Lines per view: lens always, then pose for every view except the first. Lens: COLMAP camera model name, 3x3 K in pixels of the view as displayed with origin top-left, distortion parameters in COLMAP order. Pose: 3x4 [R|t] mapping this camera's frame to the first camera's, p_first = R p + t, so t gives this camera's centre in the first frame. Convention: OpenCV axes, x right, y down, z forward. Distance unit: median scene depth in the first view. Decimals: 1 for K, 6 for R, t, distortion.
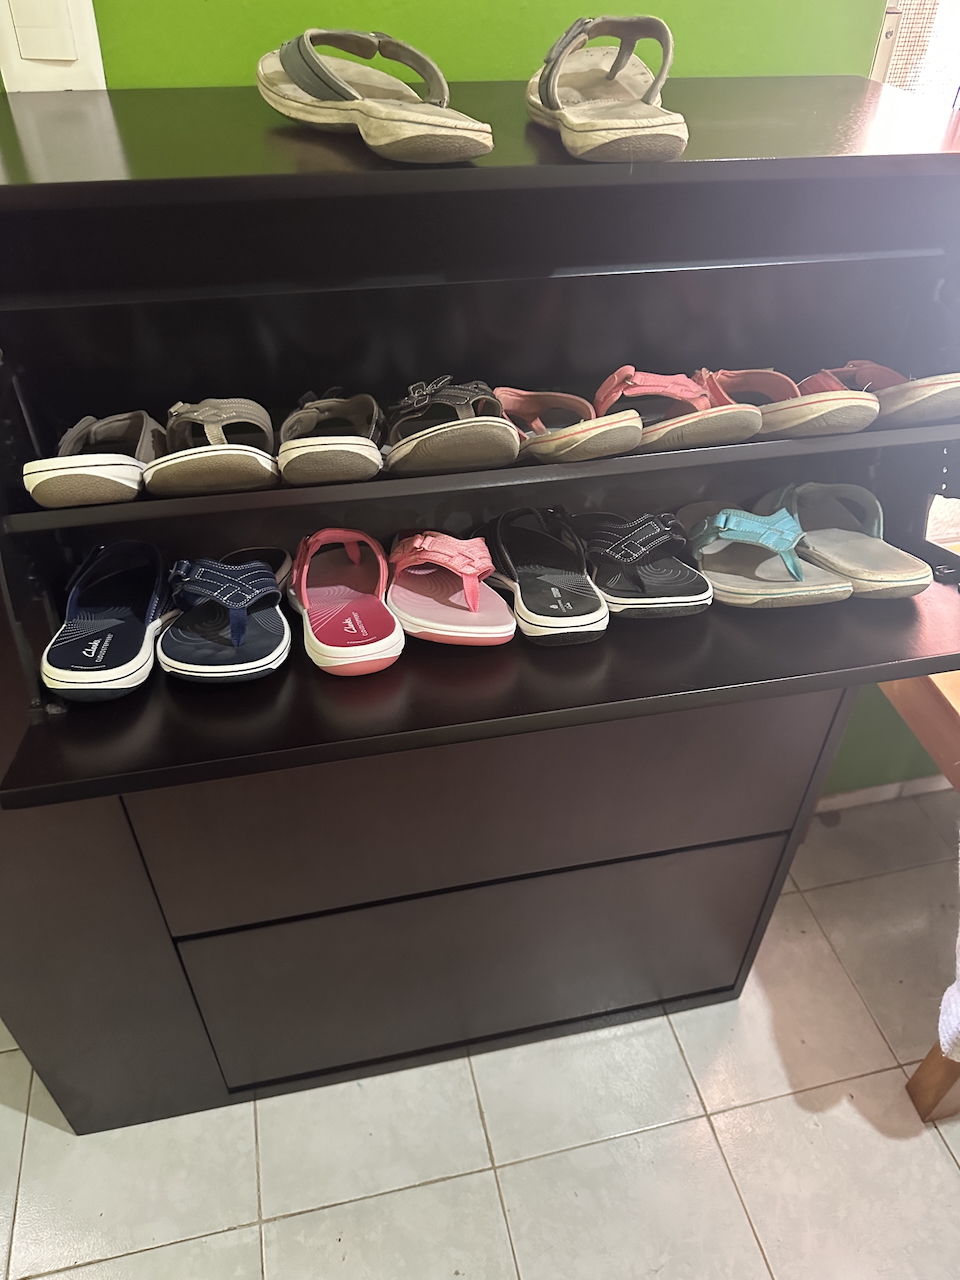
lens RADIAL K [[911.3, 0, 479.8], [0, 911.3, 625.4], [0, 0, 1]] dist [0.000731, -0.007958]
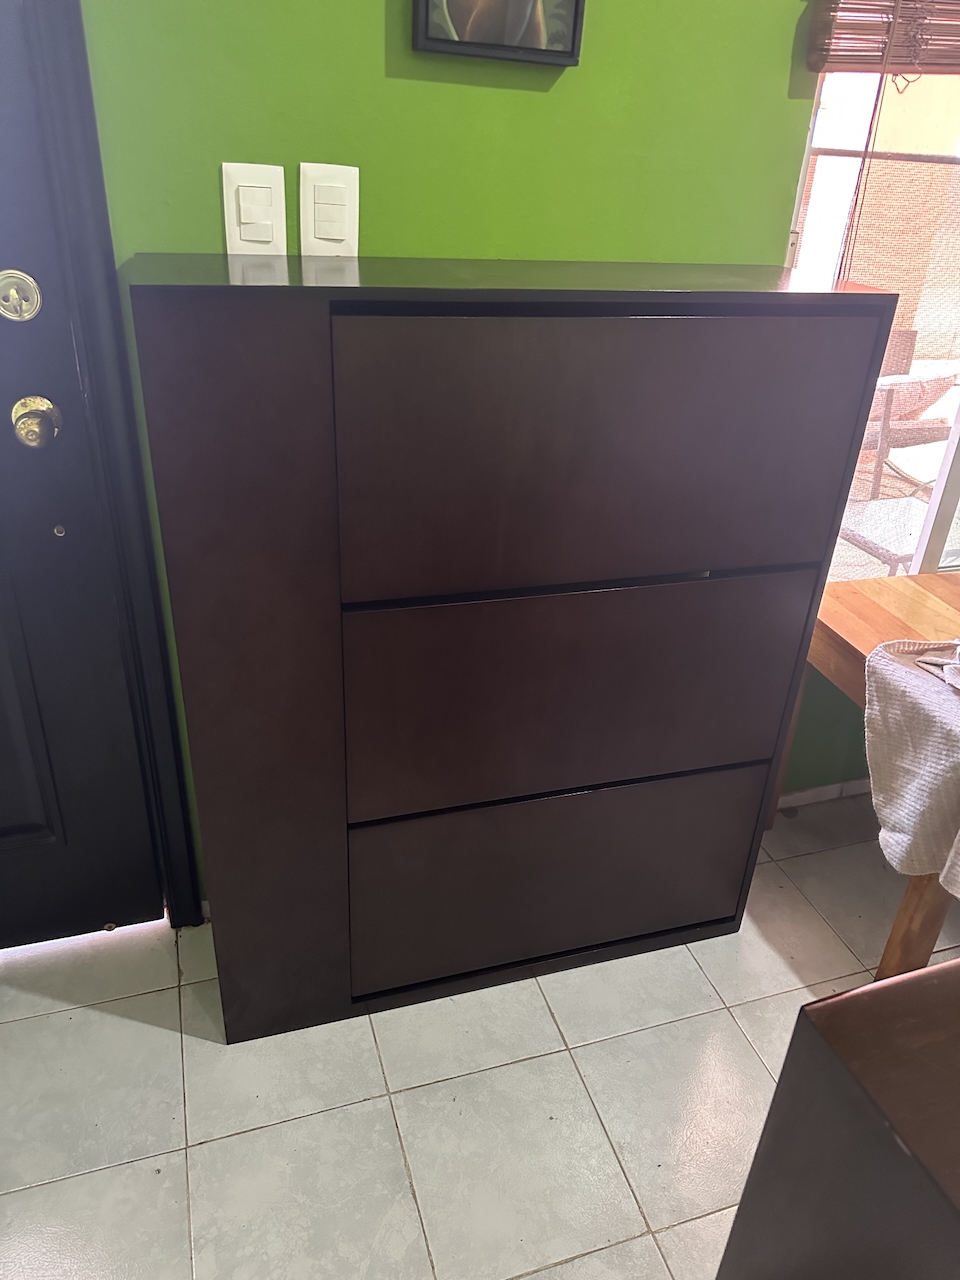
lens RADIAL K [[911.3, 0, 479.8], [0, 911.3, 625.4], [0, 0, 1]] dist [0.000731, -0.007958]
pose [[0.995305, -0.009792, 0.096292, -0.219044], [0.029827, 0.977483, -0.208897, 0.279655], [-0.092078, 0.210788, 0.973185, -0.333241]]
